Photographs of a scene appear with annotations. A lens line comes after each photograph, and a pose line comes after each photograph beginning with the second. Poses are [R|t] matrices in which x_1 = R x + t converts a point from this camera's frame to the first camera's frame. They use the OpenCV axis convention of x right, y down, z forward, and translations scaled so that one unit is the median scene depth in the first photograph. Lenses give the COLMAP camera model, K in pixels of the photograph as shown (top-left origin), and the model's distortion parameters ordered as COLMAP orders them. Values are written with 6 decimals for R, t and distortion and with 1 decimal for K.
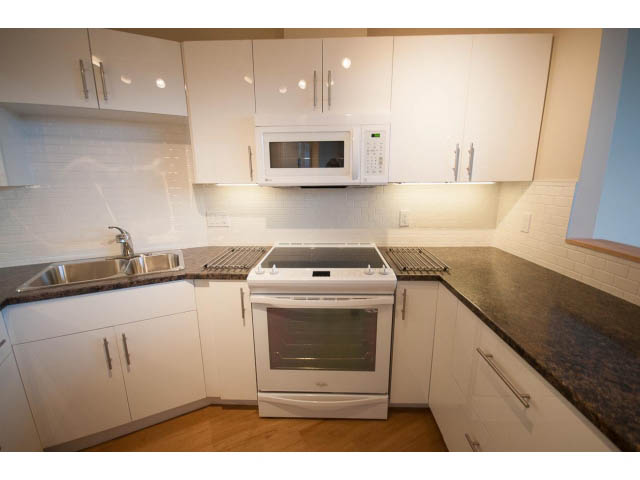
lens RADIAL K [[281.7, 0, 320.0], [0, 281.7, 241.3], [0, 0, 1]] dist [-0.008695, -0.000287]
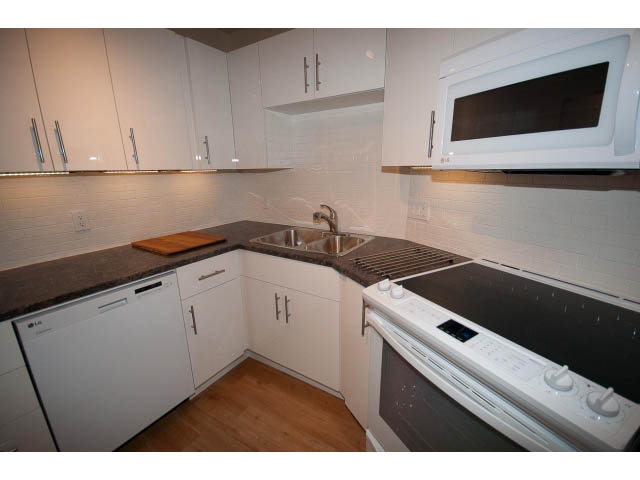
lens RADIAL K [[281.7, 0, 318.7], [0, 281.7, 243.8], [0, 0, 1]] dist [-0.008695, -0.000287]
pose [[0.491519, 0.225664, -0.841121, 0.268690], [-0.173236, 0.971877, 0.159512, -0.082159], [0.853462, 0.067310, 0.516790, 0.426419]]
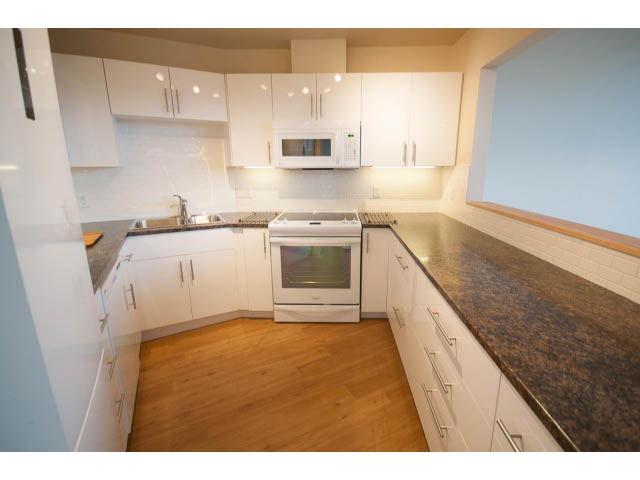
lens RADIAL K [[296.5, 0, 331.4], [0, 296.5, 232.1], [0, 0, 1]] dist [-0.018787, -0.000153]
pose [[0.999927, 0.003185, 0.011623, 0.070772], [-0.003287, 0.999956, 0.008757, 0.135322], [-0.011595, -0.008795, 0.999894, -0.607302]]
